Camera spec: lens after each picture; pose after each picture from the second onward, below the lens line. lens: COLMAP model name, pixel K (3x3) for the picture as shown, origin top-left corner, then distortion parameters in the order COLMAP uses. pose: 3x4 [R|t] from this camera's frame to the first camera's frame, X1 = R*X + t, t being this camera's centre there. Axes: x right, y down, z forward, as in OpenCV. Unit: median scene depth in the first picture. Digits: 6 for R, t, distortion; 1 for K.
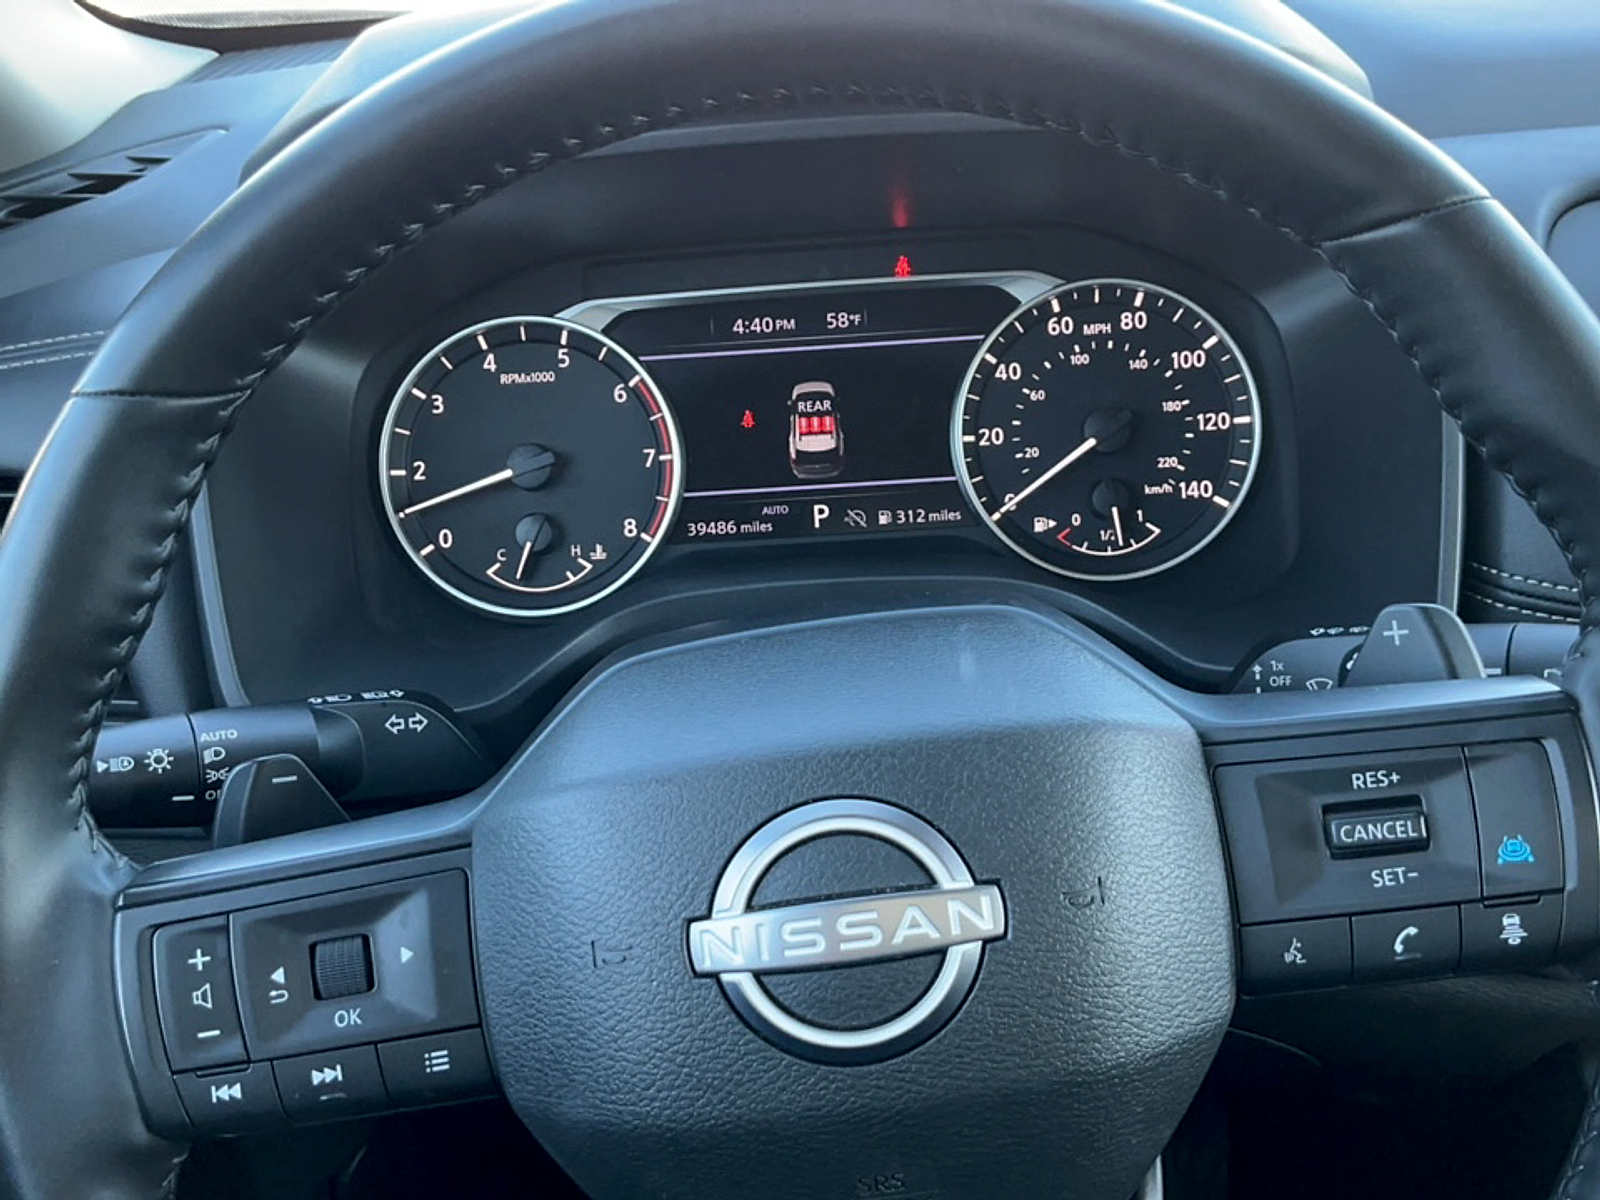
lens RADIAL K [[1698.6, 0, 800.0], [0, 1698.6, 600.0], [0, 0, 1]] dist [0.168530, -0.398672]
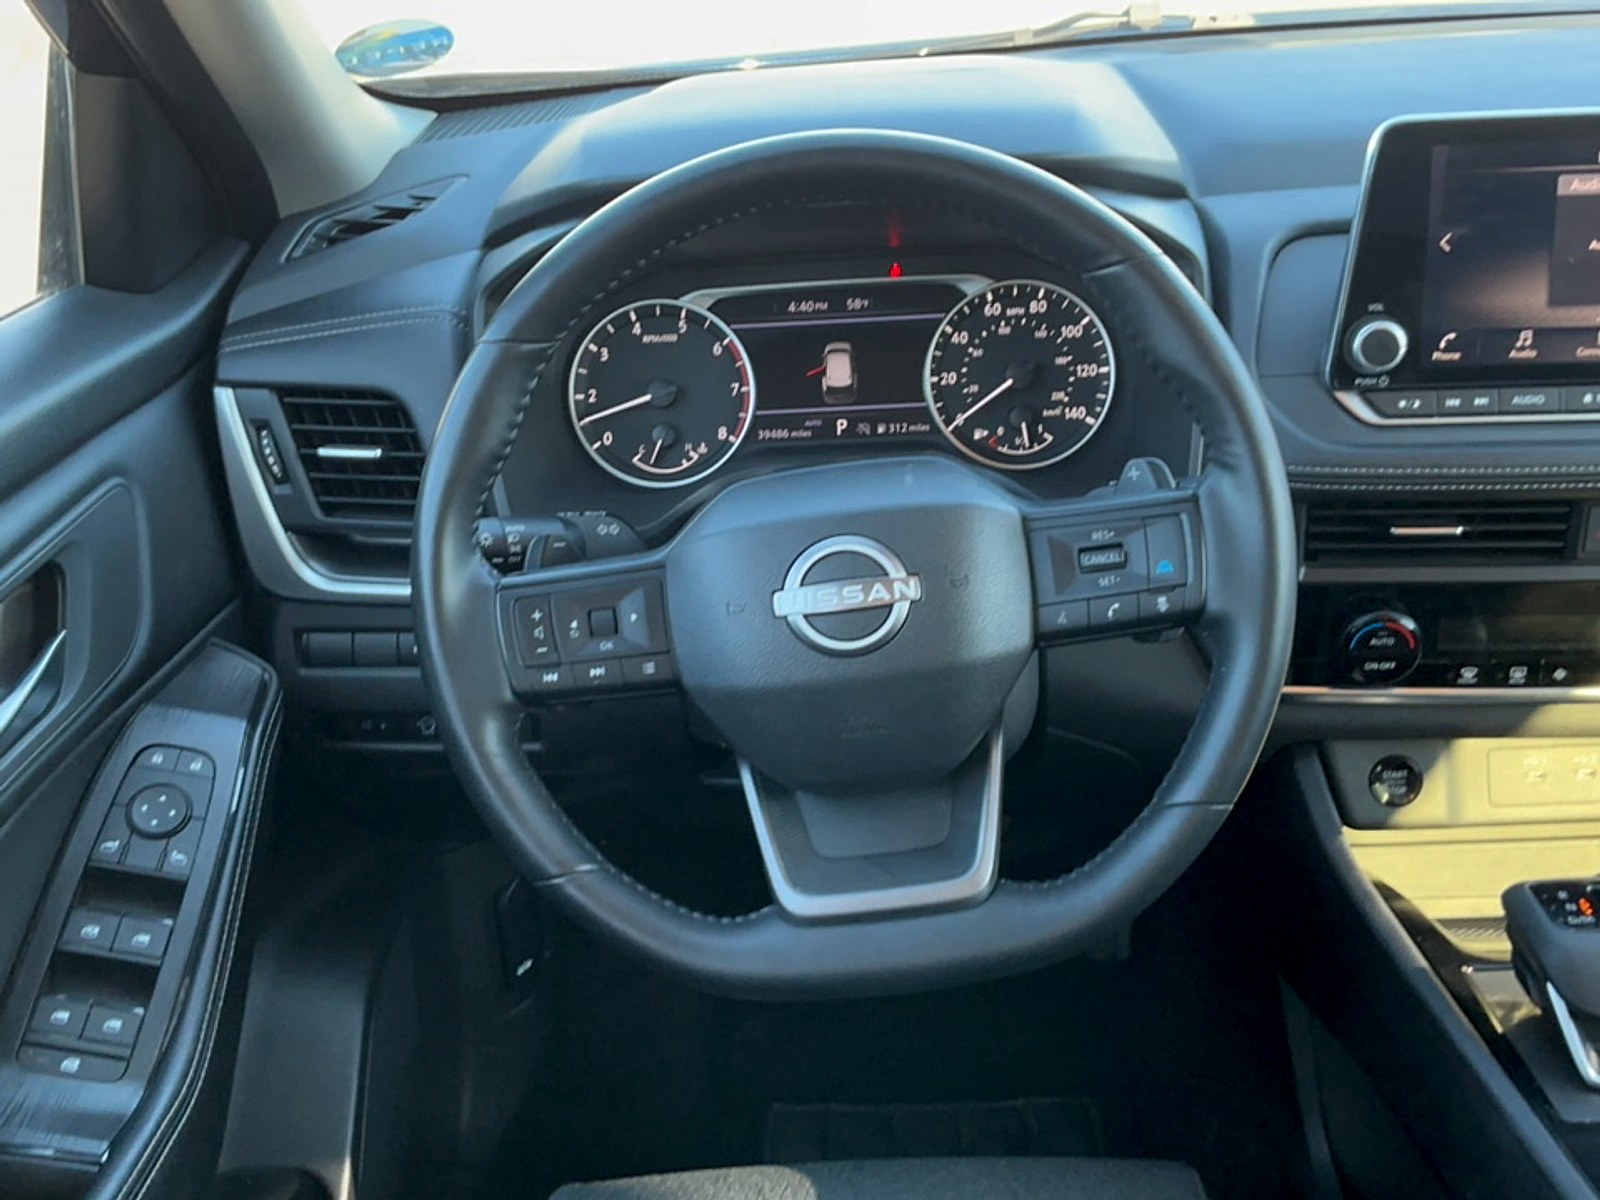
lens RADIAL K [[1698.6, 0, 800.0], [0, 1698.6, 600.0], [0, 0, 1]] dist [0.168530, -0.398672]
pose [[0.999762, 0.013695, -0.017006, 0.002764], [-0.013400, 0.999760, 0.017339, 0.088112], [0.017239, -0.017107, 0.999705, -0.619371]]
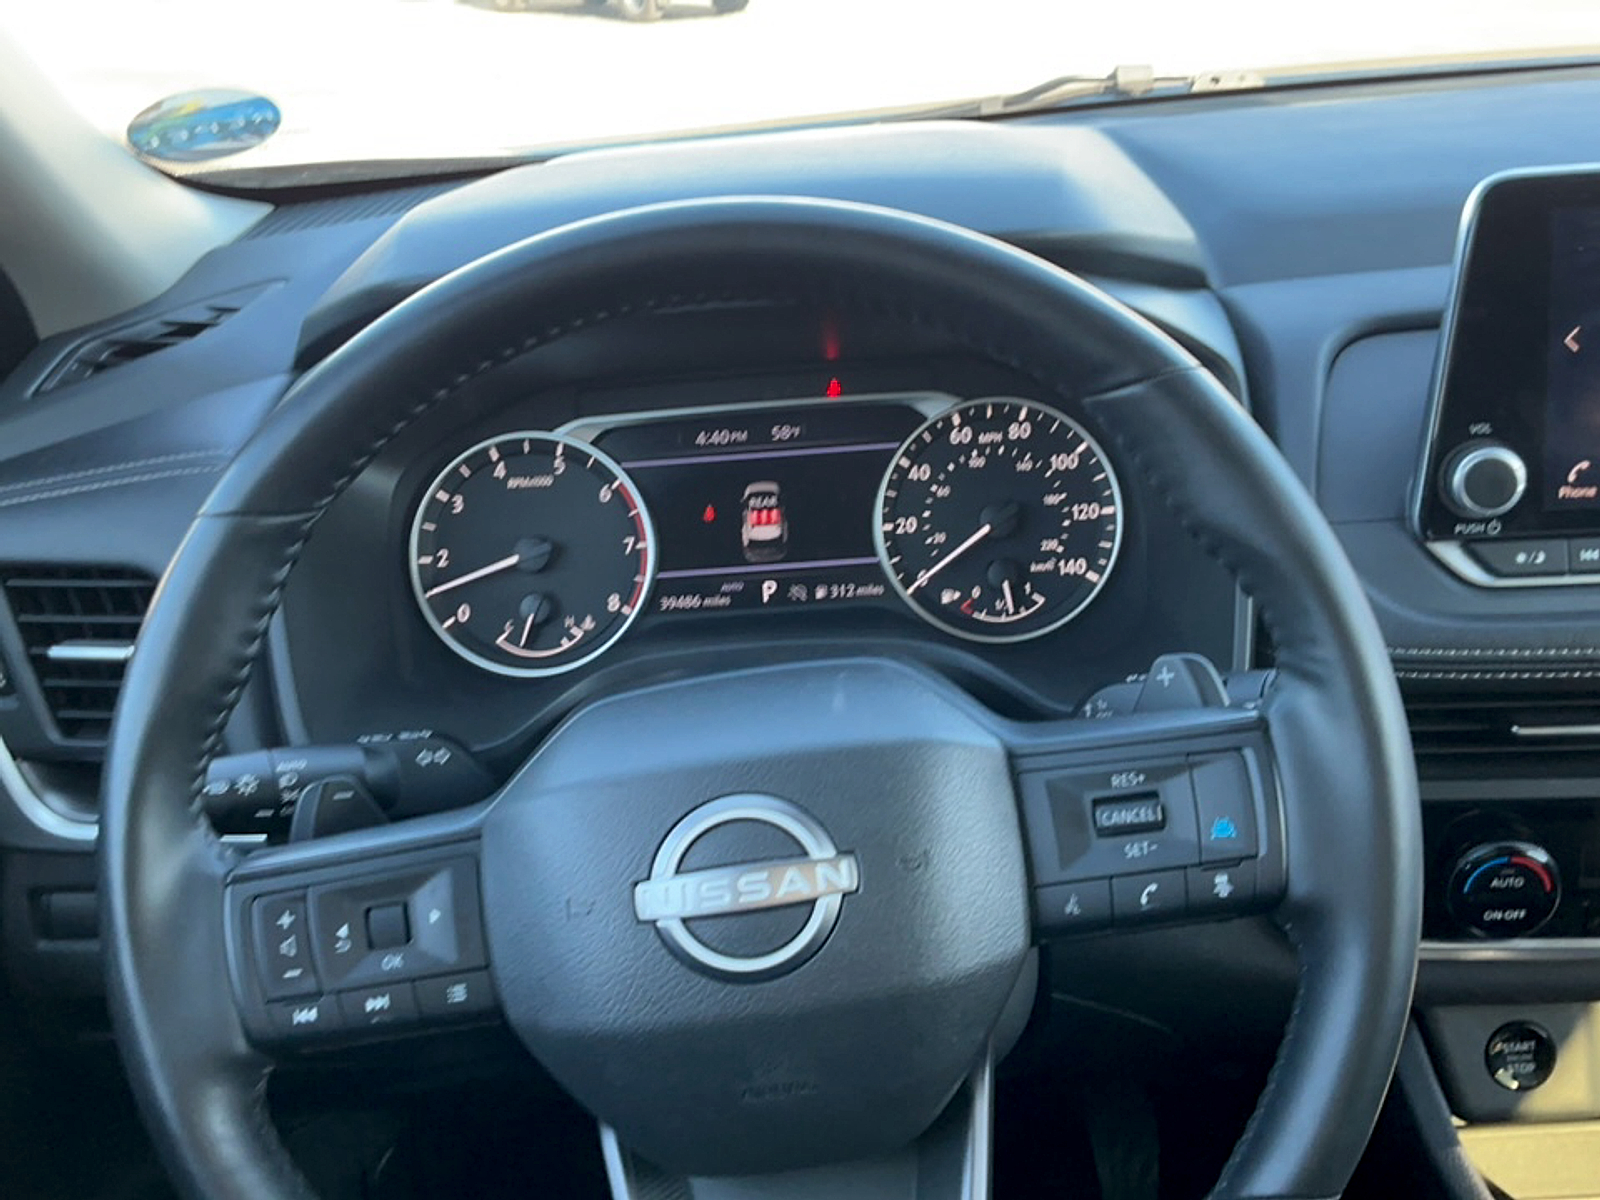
lens RADIAL K [[1698.6, 0, 800.0], [0, 1698.6, 600.0], [0, 0, 1]] dist [0.168530, -0.398672]
pose [[0.999873, -0.011071, -0.011473, 0.049717], [0.010606, 0.999151, -0.039809, 0.006223], [0.011904, 0.039682, 0.999141, -0.230148]]
